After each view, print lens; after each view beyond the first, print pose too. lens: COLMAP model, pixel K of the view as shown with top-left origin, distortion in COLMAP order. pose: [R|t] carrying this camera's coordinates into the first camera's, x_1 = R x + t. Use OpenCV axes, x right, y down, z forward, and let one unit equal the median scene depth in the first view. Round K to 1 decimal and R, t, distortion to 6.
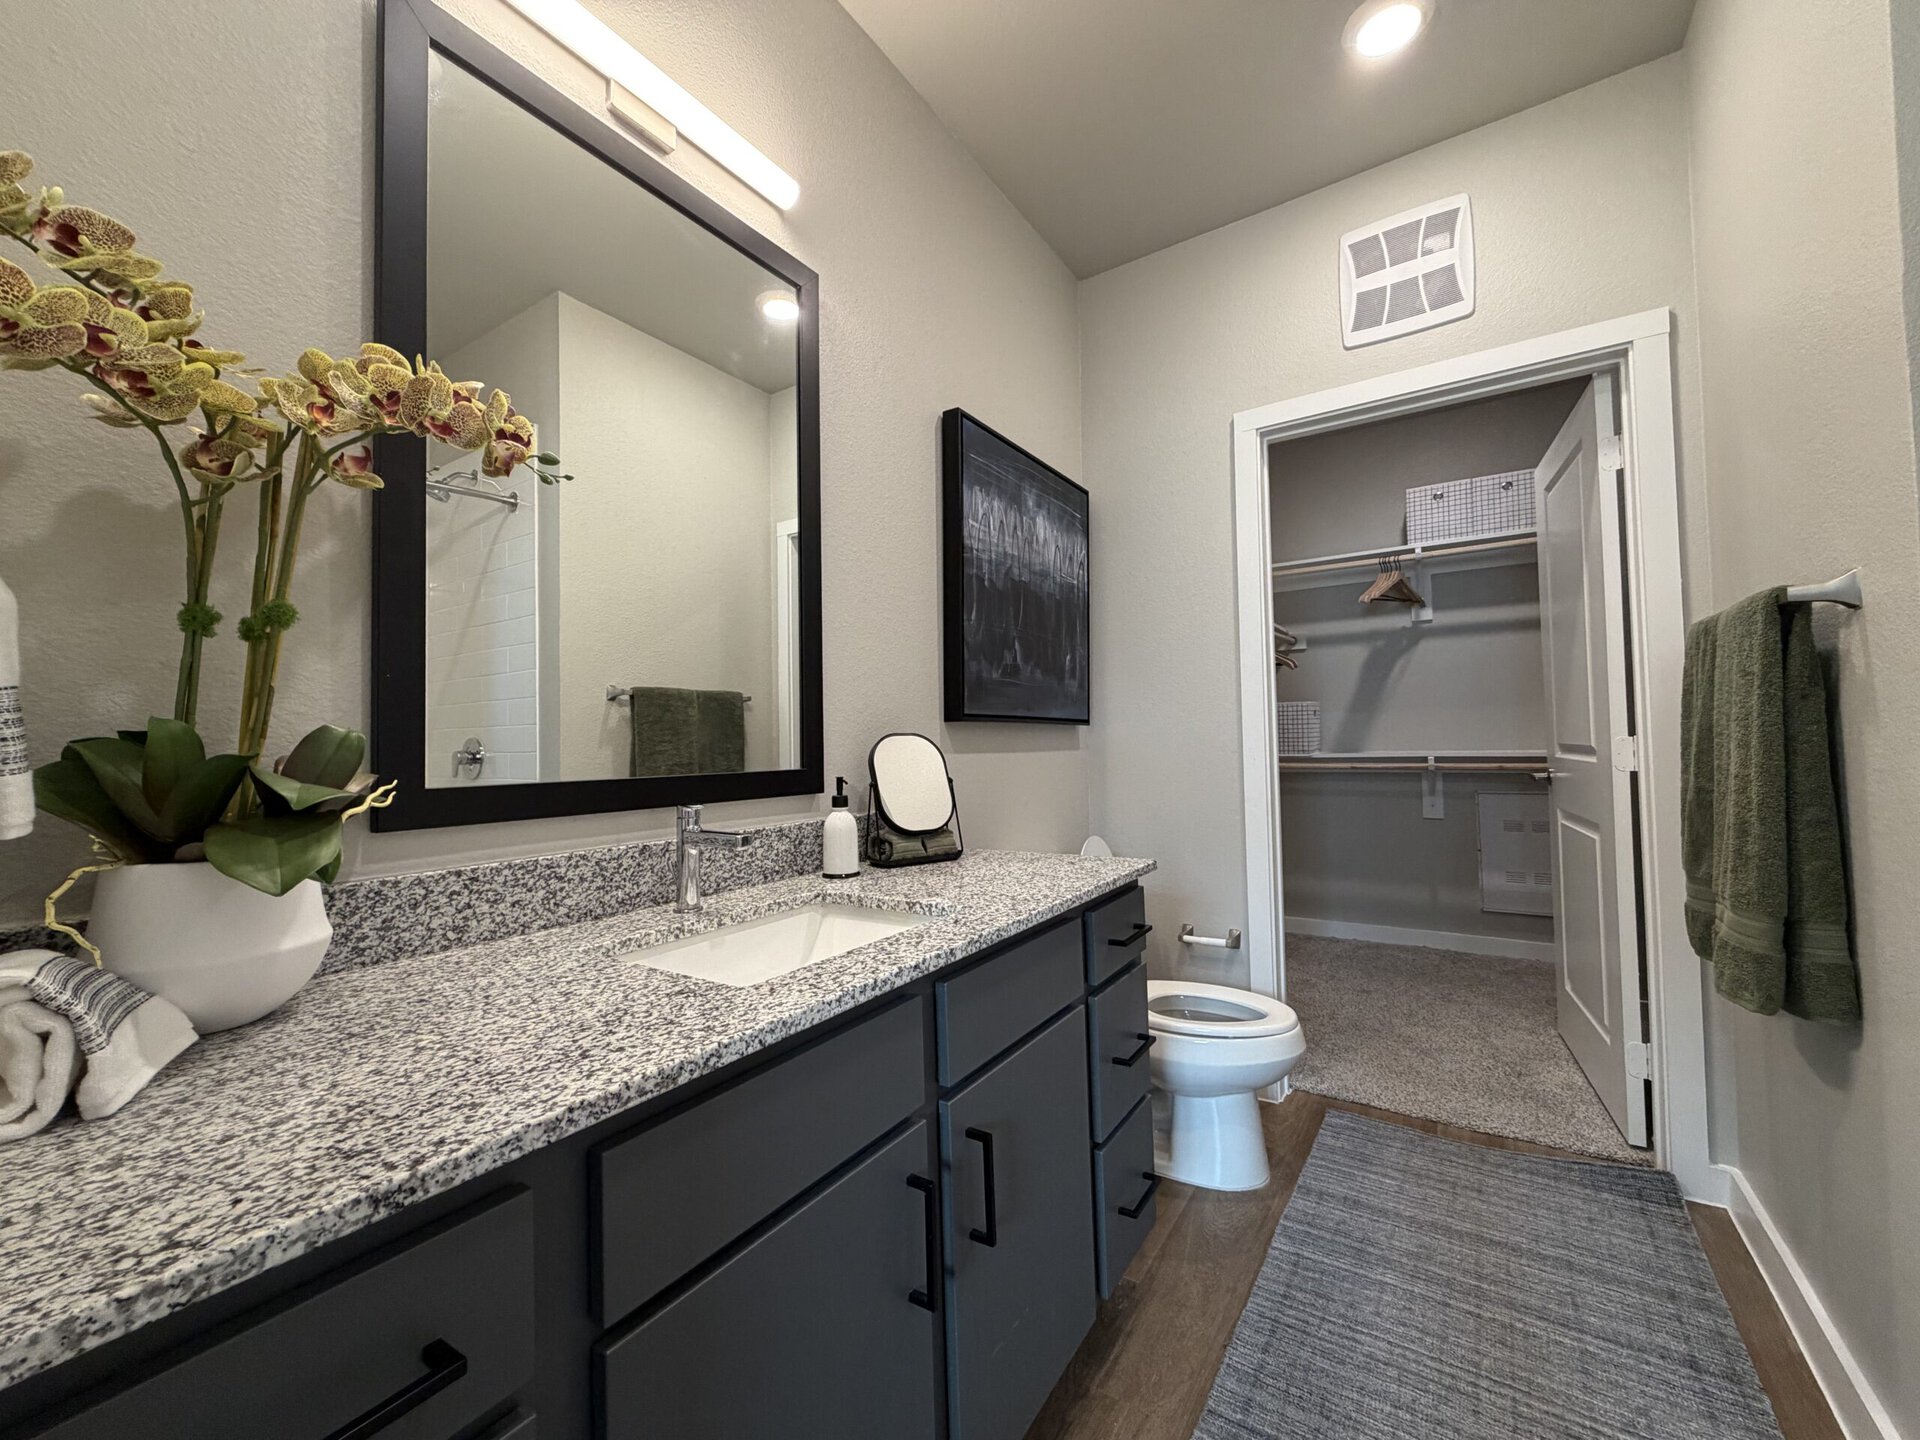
lens RADIAL K [[762.5, 0, 956.2], [0, 762.5, 718.9], [0, 0, 1]] dist [-0.000406, -0.000155]
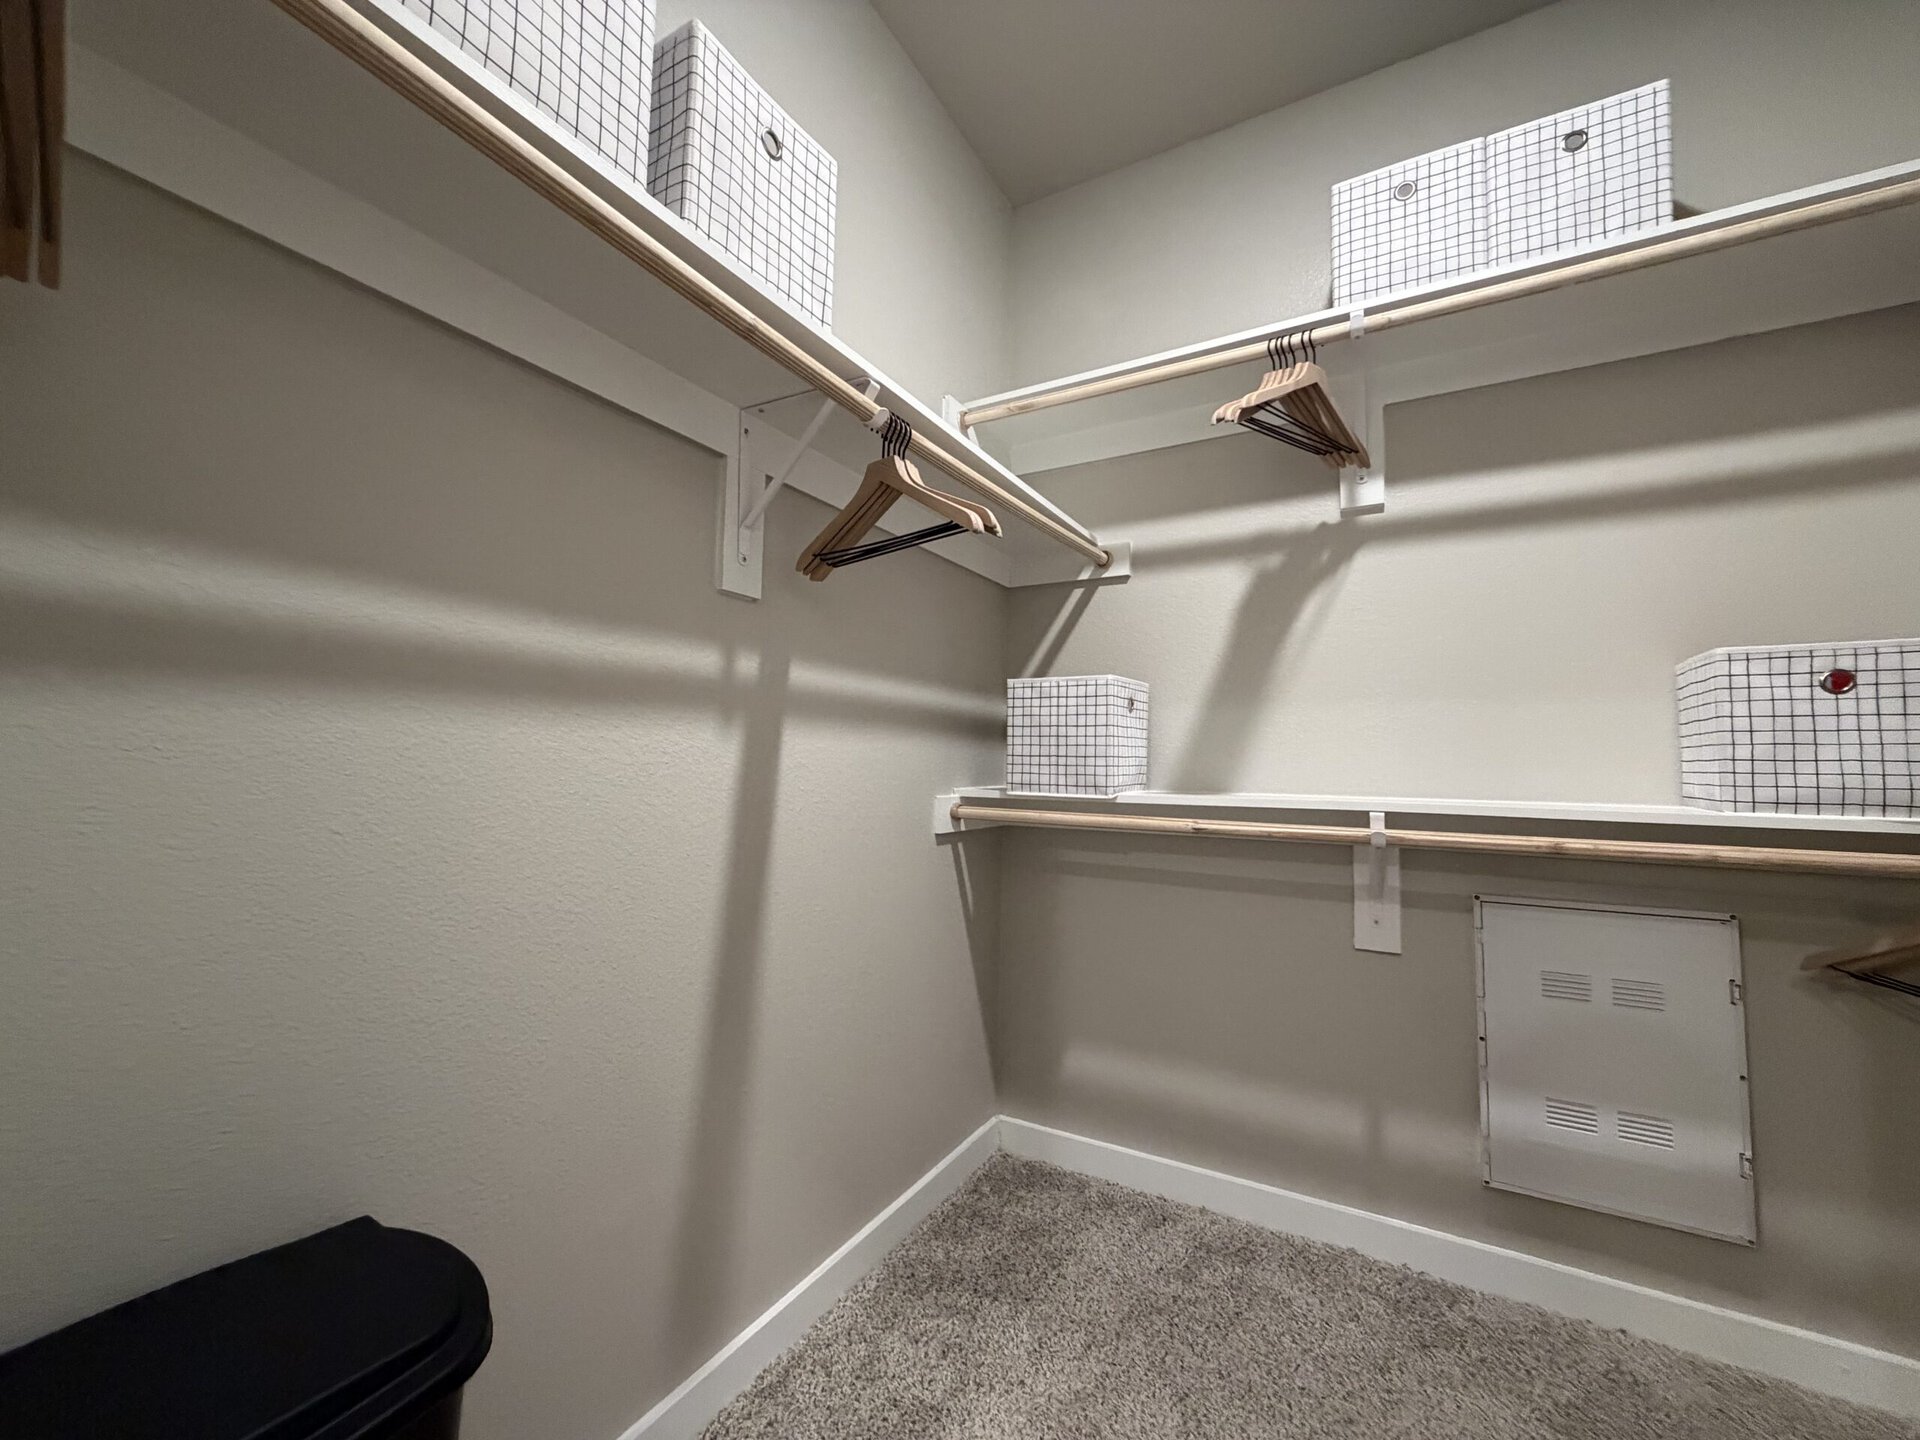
lens RADIAL K [[762.5, 0, 964.1], [0, 762.5, 720.3], [0, 0, 1]] dist [-0.000406, -0.000155]
pose [[0.996776, 0.039881, 0.069615, 0.356218], [-0.037550, 0.998700, -0.034479, 0.022370], [-0.070900, 0.031754, 0.996978, 0.580818]]
